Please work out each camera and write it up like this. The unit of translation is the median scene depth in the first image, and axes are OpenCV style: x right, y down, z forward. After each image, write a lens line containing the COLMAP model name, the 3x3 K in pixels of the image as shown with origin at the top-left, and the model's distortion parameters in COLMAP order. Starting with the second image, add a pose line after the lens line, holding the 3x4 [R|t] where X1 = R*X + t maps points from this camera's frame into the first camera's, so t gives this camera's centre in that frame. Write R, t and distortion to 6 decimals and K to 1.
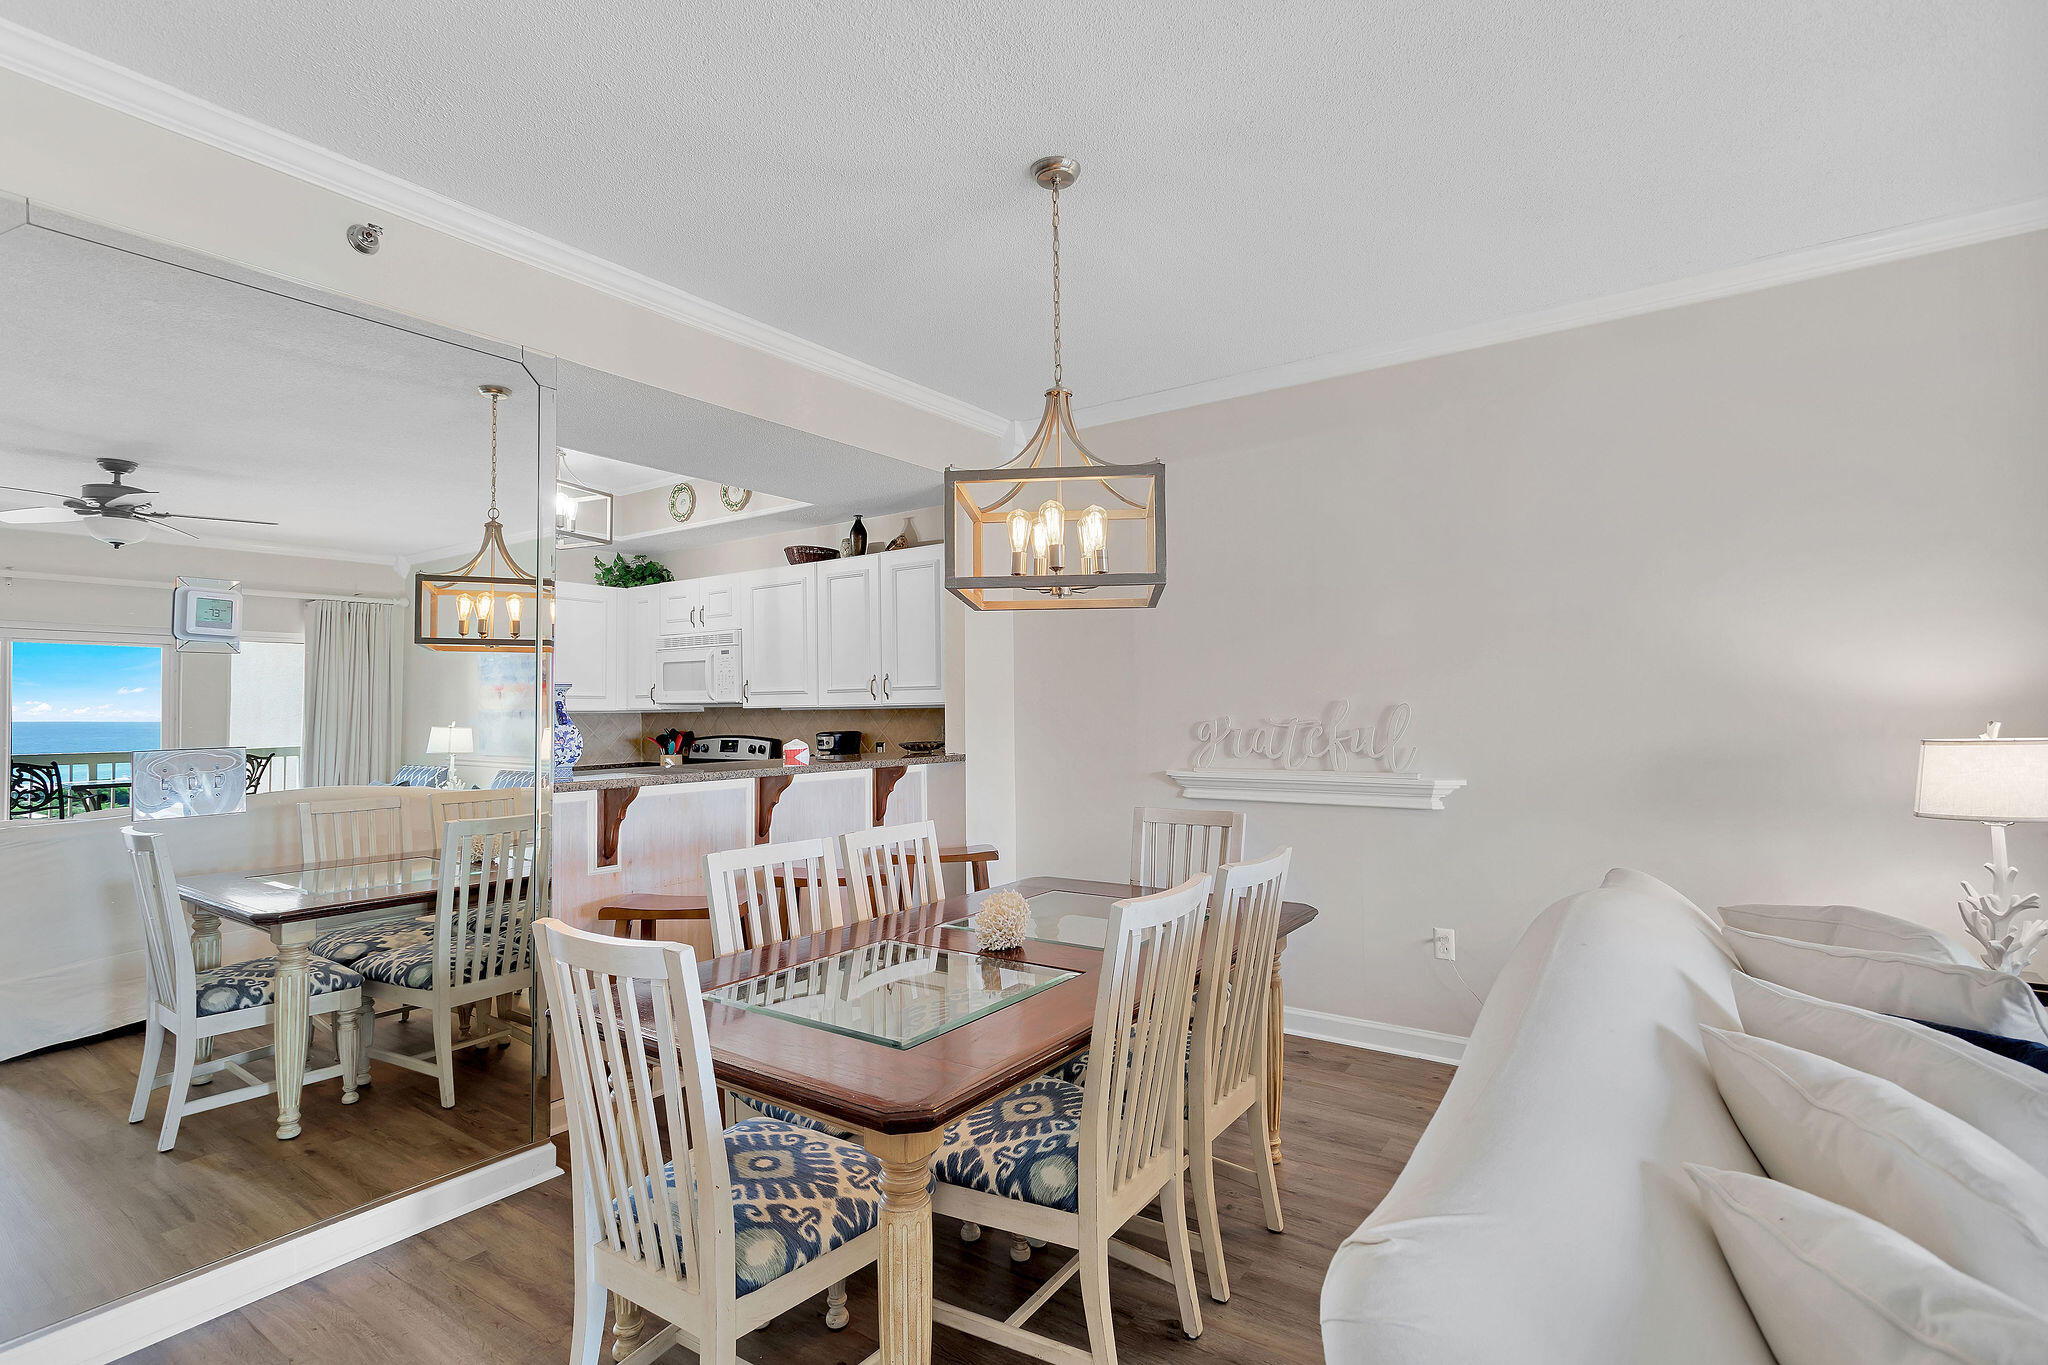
lens RADIAL K [[971.7, 0, 1019.7], [0, 971.7, 681.4], [0, 0, 1]] dist [0.003195, 0.000505]
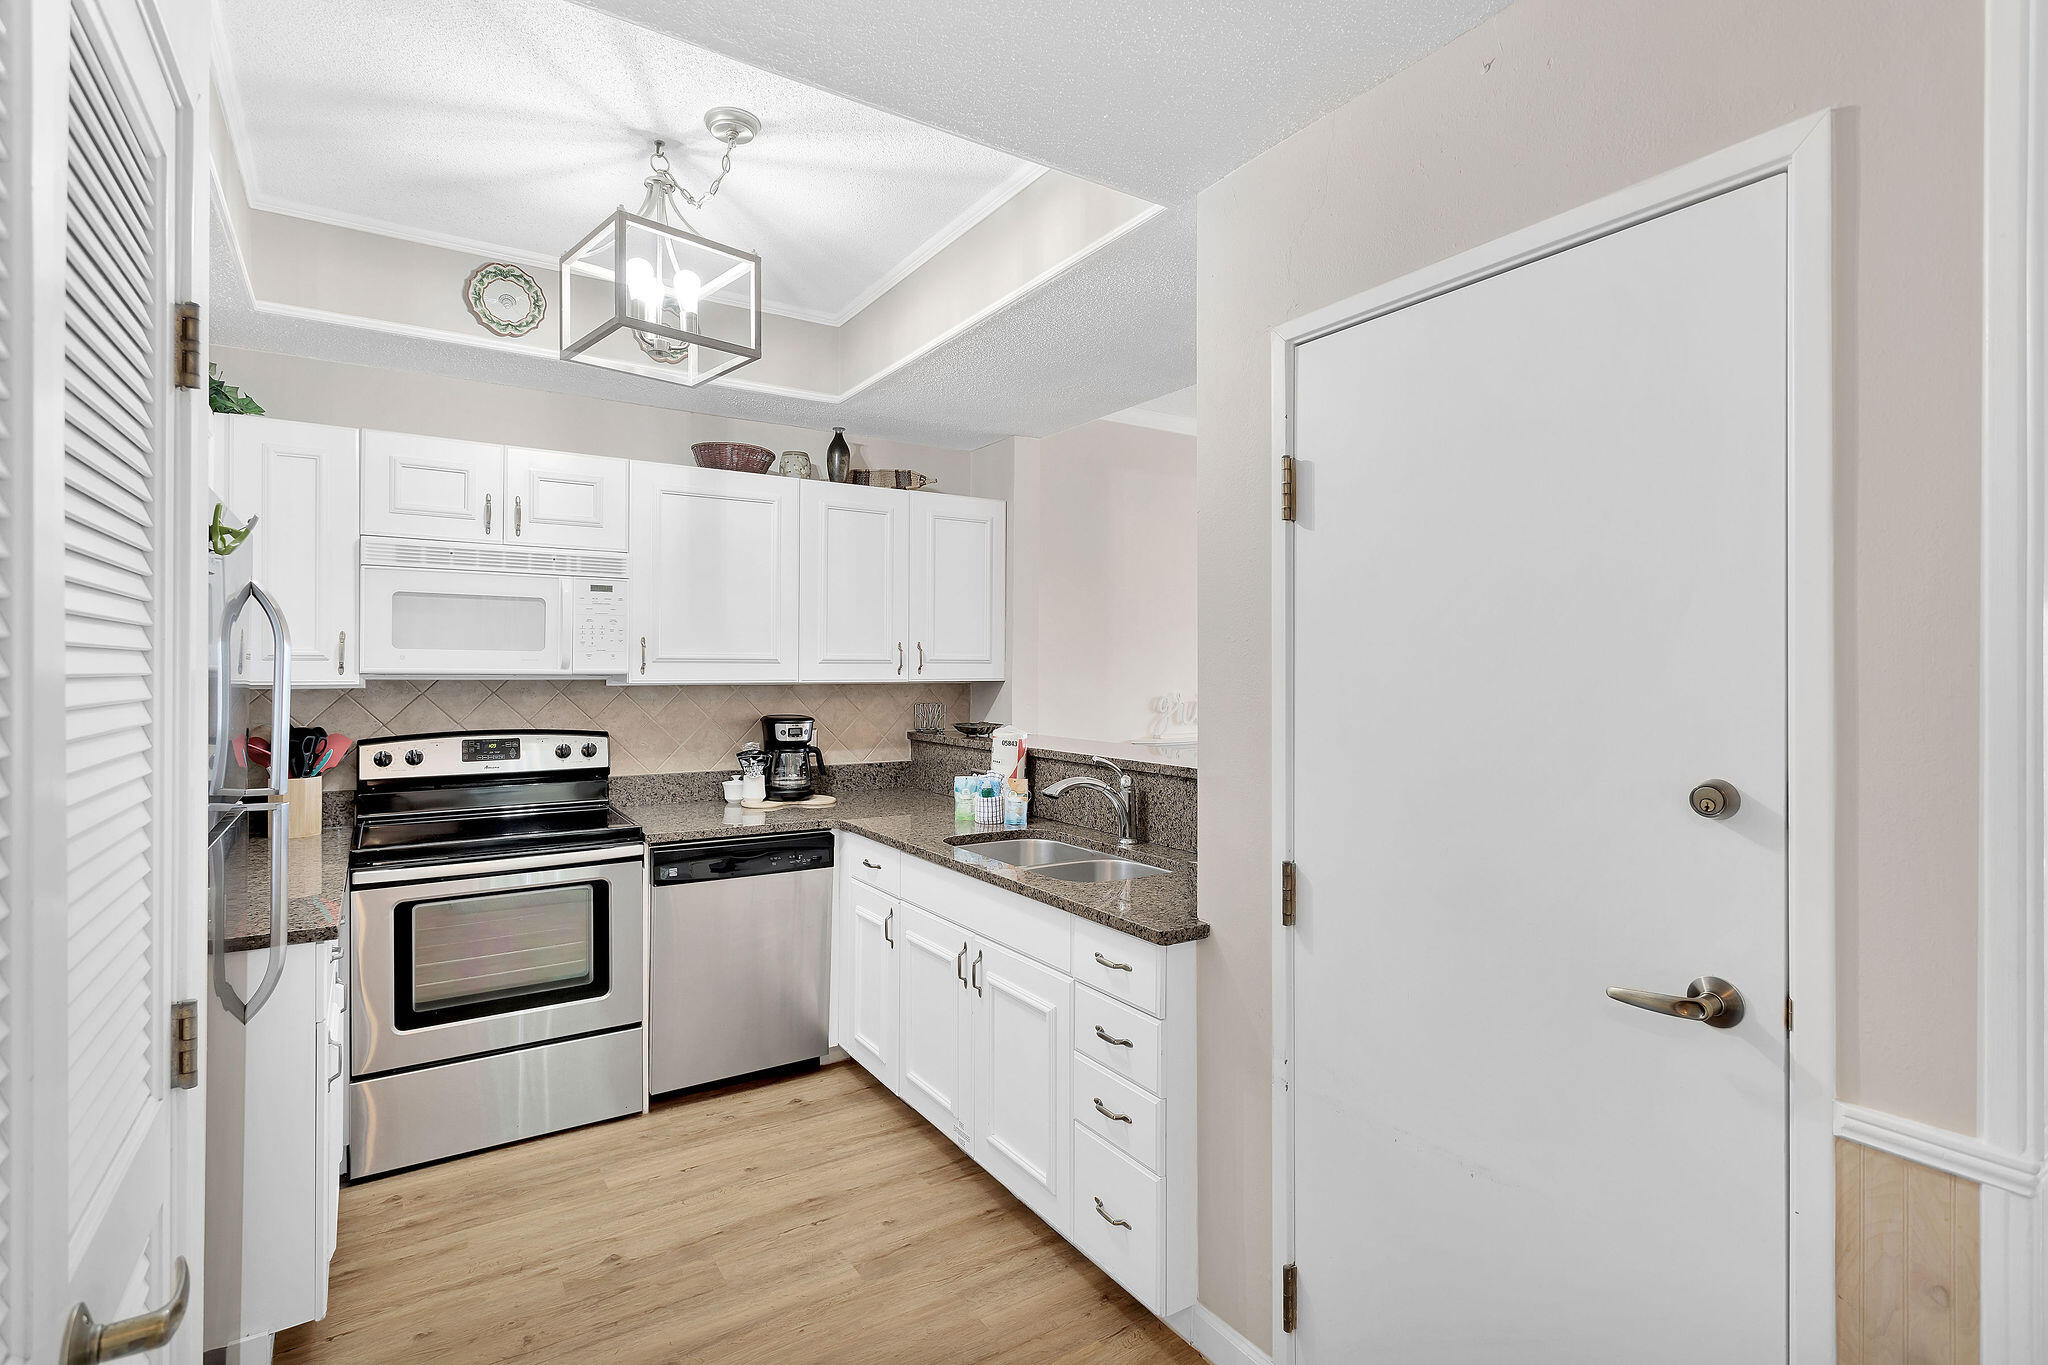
lens RADIAL K [[967.1, 0, 1018.9], [0, 967.1, 681.2], [0, 0, 1]] dist [0.000406, 0.000357]
pose [[0.374654, 0.000612, 0.927165, -1.144511], [-0.033918, 0.999339, 0.013046, 0.015082], [-0.926544, -0.036335, 0.374427, 0.826788]]
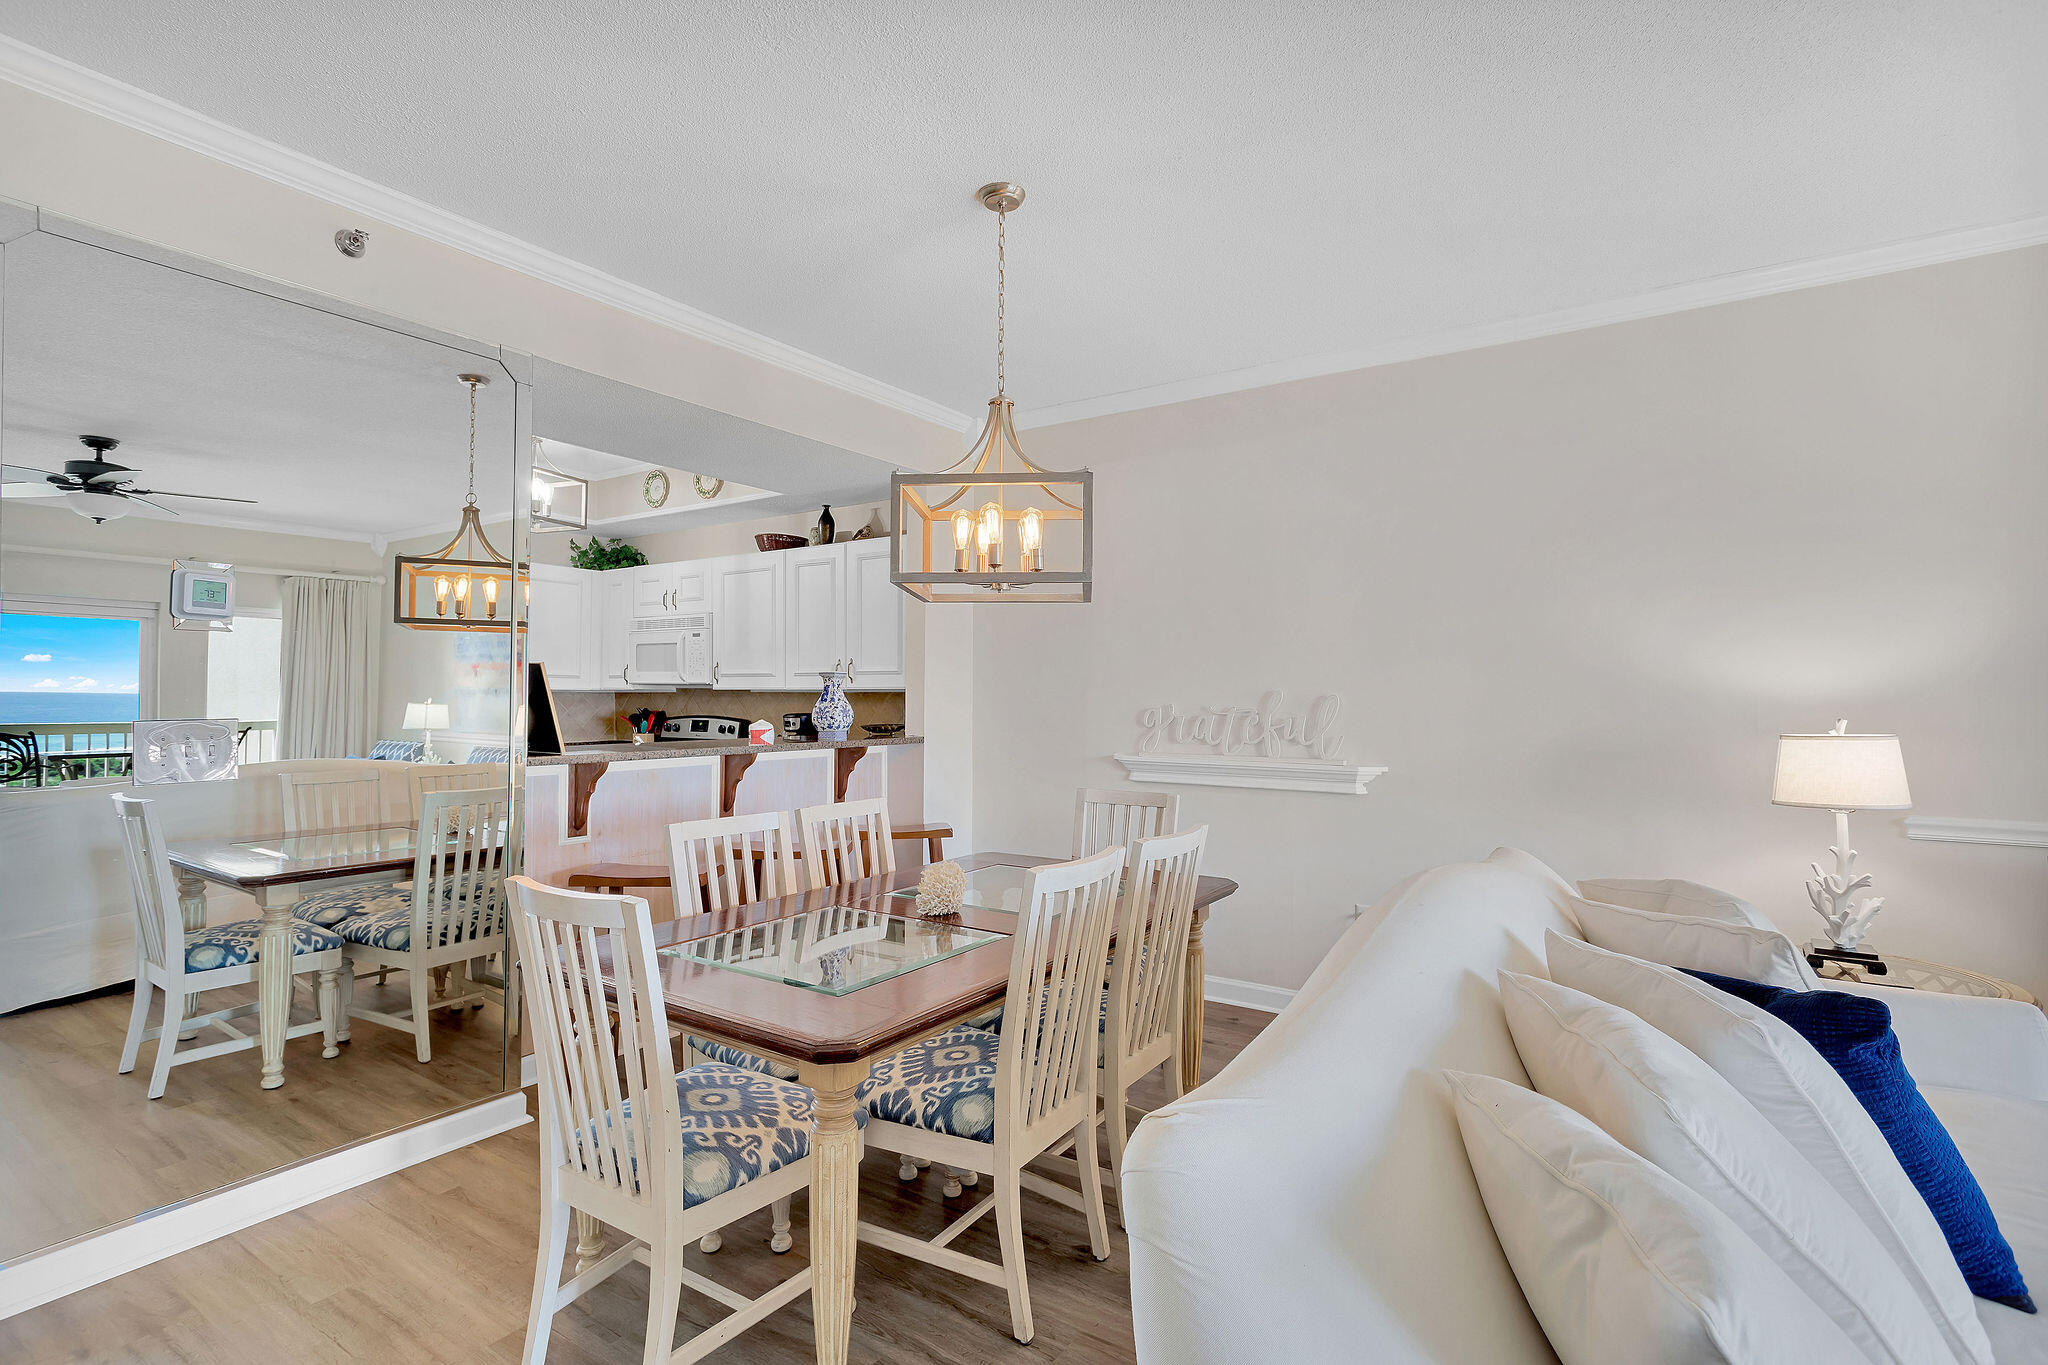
lens RADIAL K [[967.1, 0, 1018.9], [0, 967.1, 681.2], [0, 0, 1]] dist [0.000406, 0.000357]
pose [[0.999658, 0.015462, 0.021092, 0.028770], [-0.015773, 0.999768, 0.014653, -0.002202], [-0.020860, -0.014981, 0.999670, -0.054869]]
